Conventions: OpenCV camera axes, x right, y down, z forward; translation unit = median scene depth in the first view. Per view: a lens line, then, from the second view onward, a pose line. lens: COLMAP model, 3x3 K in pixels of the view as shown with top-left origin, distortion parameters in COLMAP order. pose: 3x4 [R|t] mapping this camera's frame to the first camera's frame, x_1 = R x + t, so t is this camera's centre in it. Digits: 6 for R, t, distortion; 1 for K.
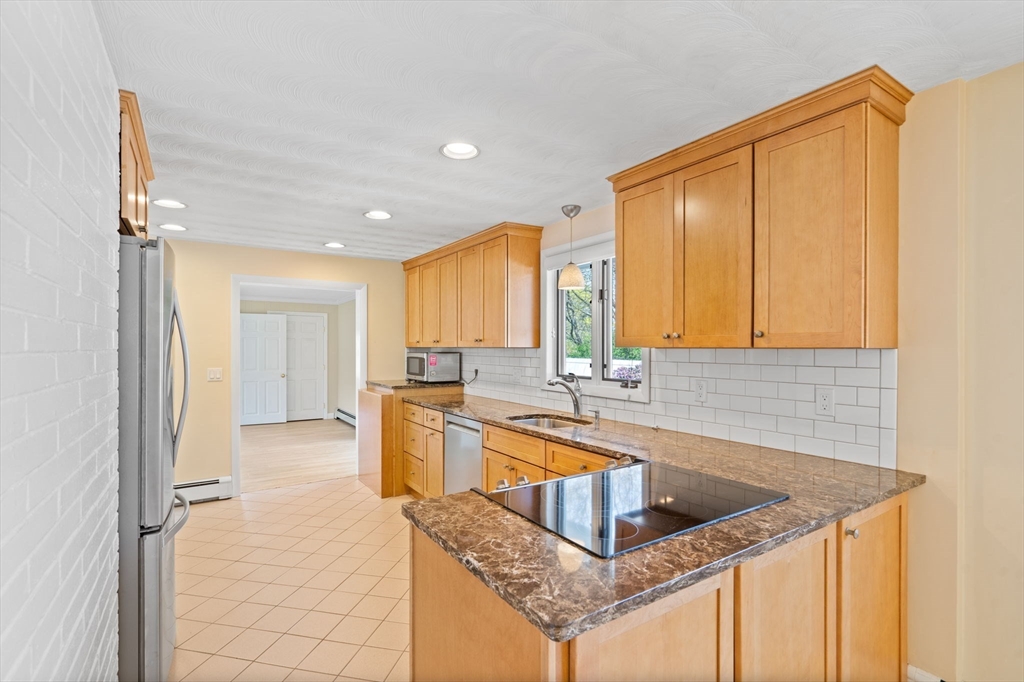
lens RADIAL K [[470.7, 0, 508.9], [0, 470.7, 348.2], [0, 0, 1]] dist [-0.006524, 0.000709]
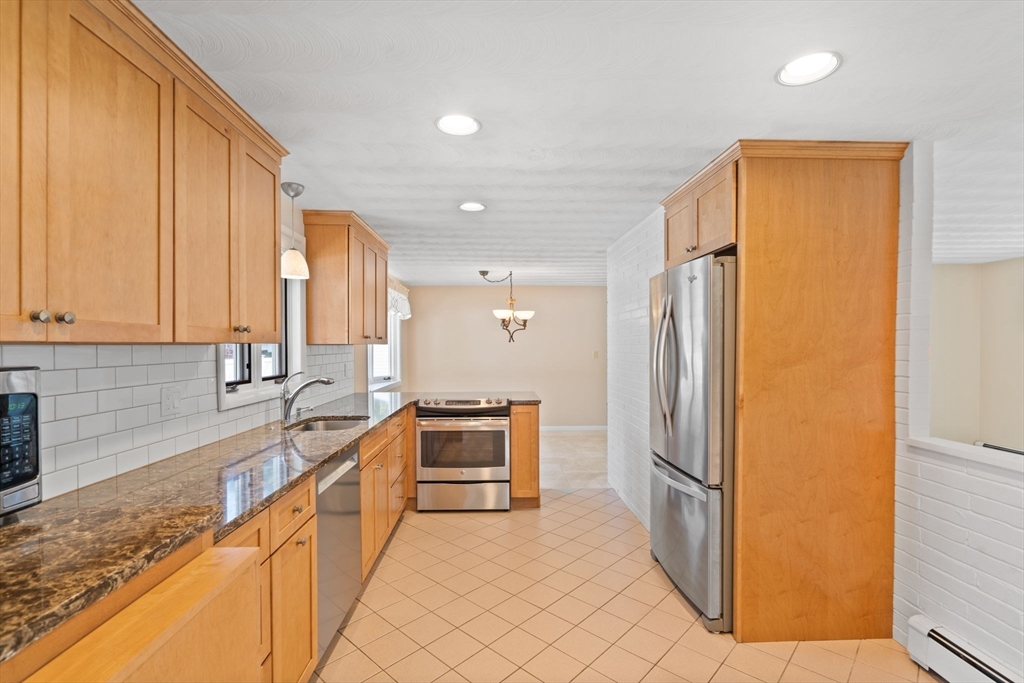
lens RADIAL K [[470.7, 0, 503.3], [0, 470.7, 349.3], [0, 0, 1]] dist [-0.006524, 0.000709]
pose [[-0.843264, -0.009685, 0.537413, -0.524708], [-0.003998, 0.999923, 0.011747, -0.002649], [-0.537485, 0.007757, -0.843238, 1.191262]]
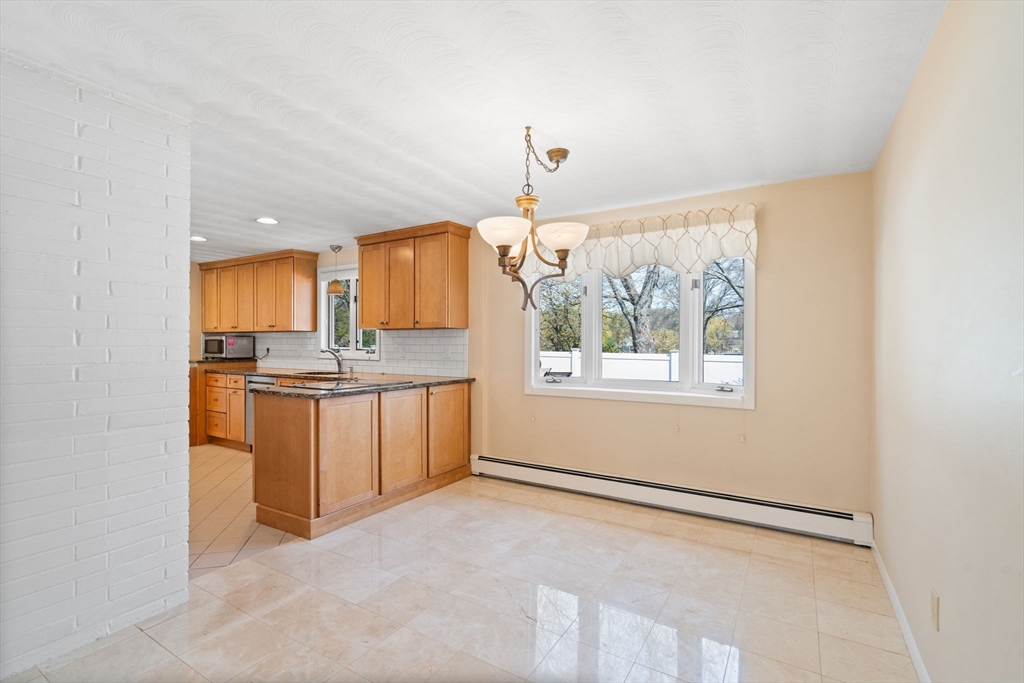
lens RADIAL K [[470.7, 0, 511.2], [0, 470.7, 343.2], [0, 0, 1]] dist [-0.006524, 0.000709]
pose [[0.904858, -0.001201, 0.425712, -0.011927], [0.000818, 0.999999, 0.001083, 0.032822], [-0.425713, -0.000632, 0.904858, -0.595054]]
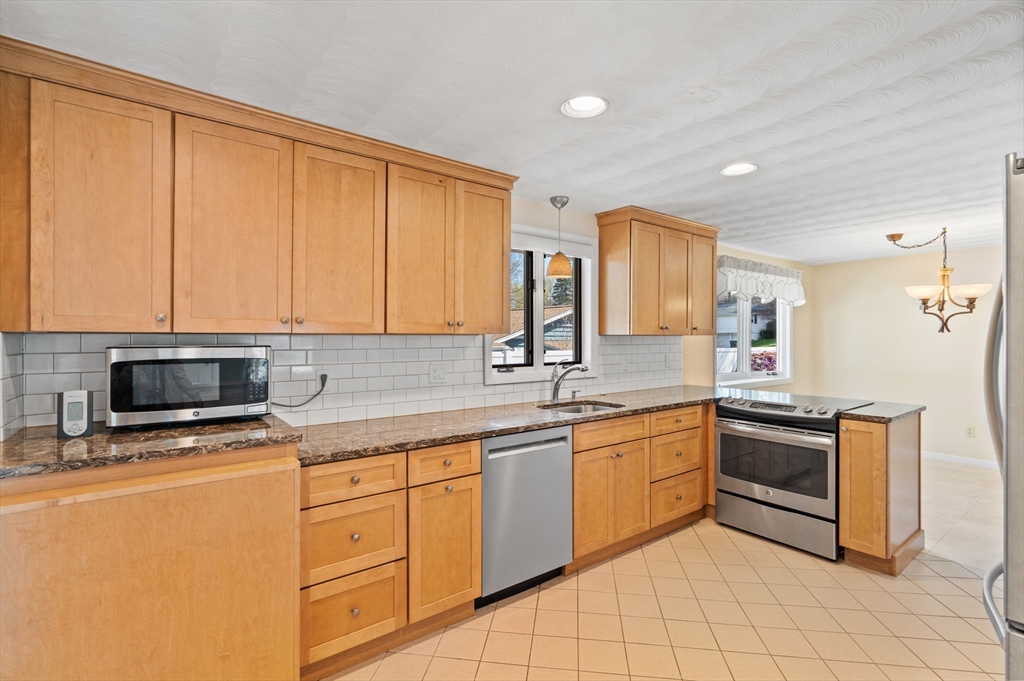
lens RADIAL K [[470.7, 0, 521.0], [0, 470.7, 336.5], [0, 0, 1]] dist [-0.006524, 0.000709]
pose [[-0.067003, -0.007228, 0.997727, -0.687575], [-0.002505, 0.999972, 0.007076, -0.003347], [-0.997750, -0.002026, -0.067019, 0.895967]]
